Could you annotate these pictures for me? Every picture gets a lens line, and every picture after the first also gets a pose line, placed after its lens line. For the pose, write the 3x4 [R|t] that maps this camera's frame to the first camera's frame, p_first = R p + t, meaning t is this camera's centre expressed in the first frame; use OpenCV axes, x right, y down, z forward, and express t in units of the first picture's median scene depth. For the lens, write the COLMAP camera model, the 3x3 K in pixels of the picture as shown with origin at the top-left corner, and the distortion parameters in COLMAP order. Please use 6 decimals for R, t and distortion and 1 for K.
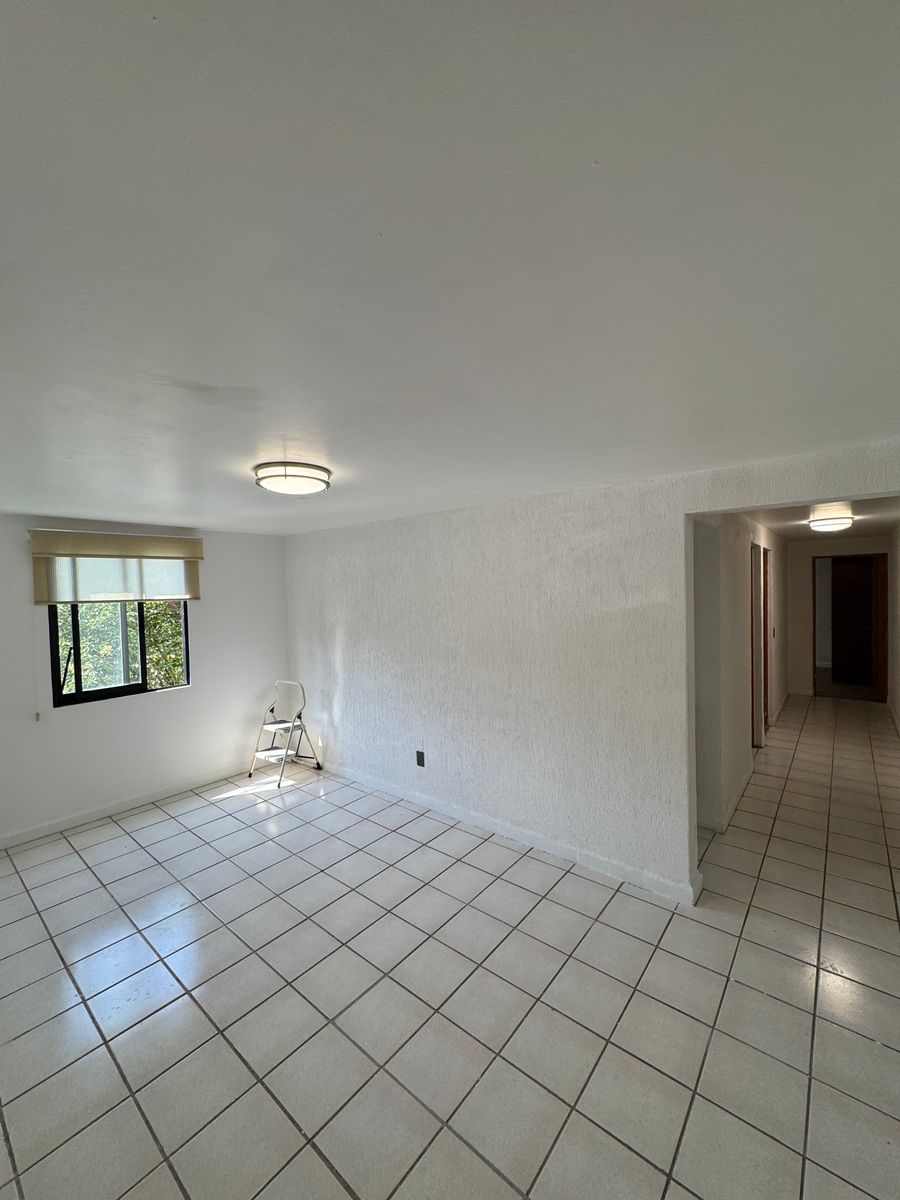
lens RADIAL K [[485.2, 0, 449.0], [0, 485.2, 598.9], [0, 0, 1]] dist [-0.001269, 0.000099]
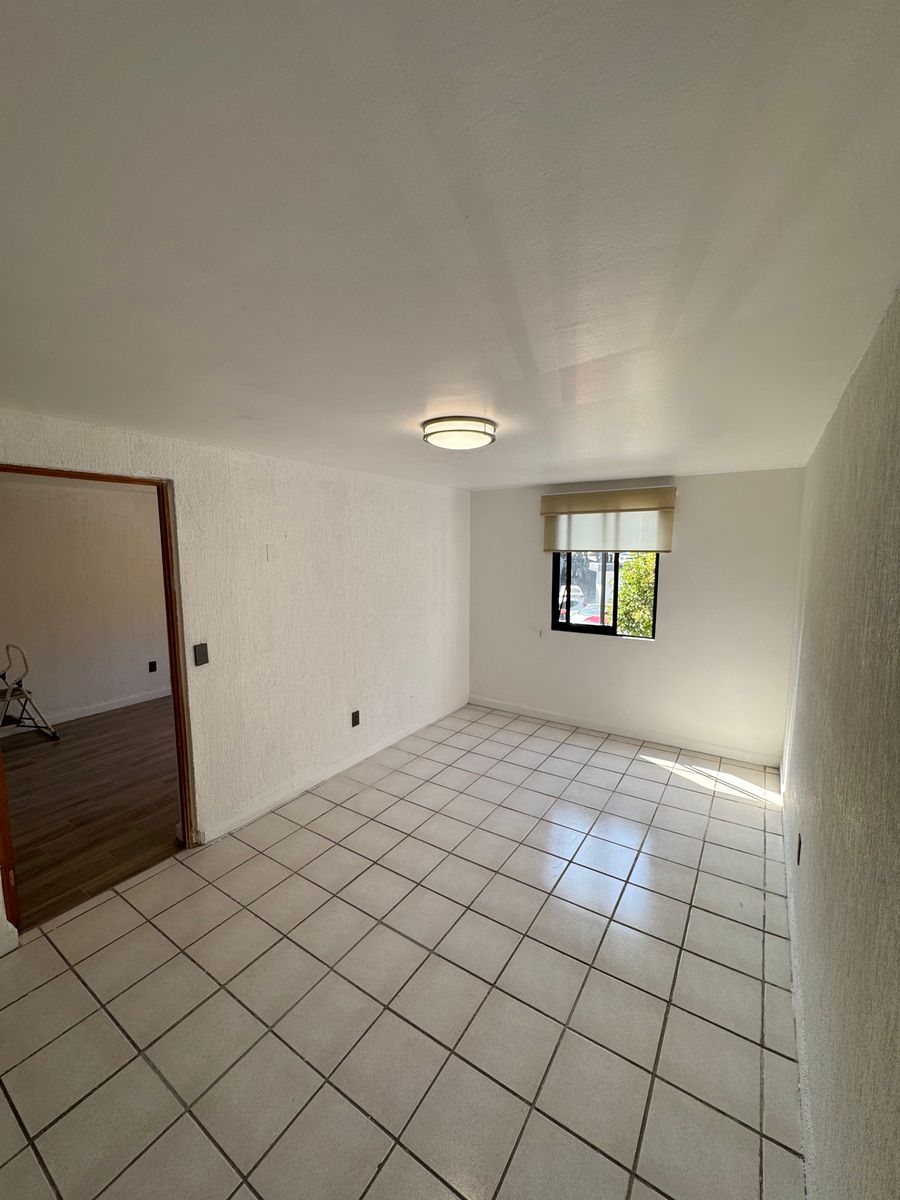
lens RADIAL K [[472.6, 0, 452.0], [0, 472.6, 605.8], [0, 0, 1]] dist [-0.000368, -0.000008]
pose [[0.113616, 0.140543, -0.983534, 0.393097], [-0.029635, 0.989983, 0.138041, -0.011903], [0.993083, 0.013464, 0.116643, 0.535365]]
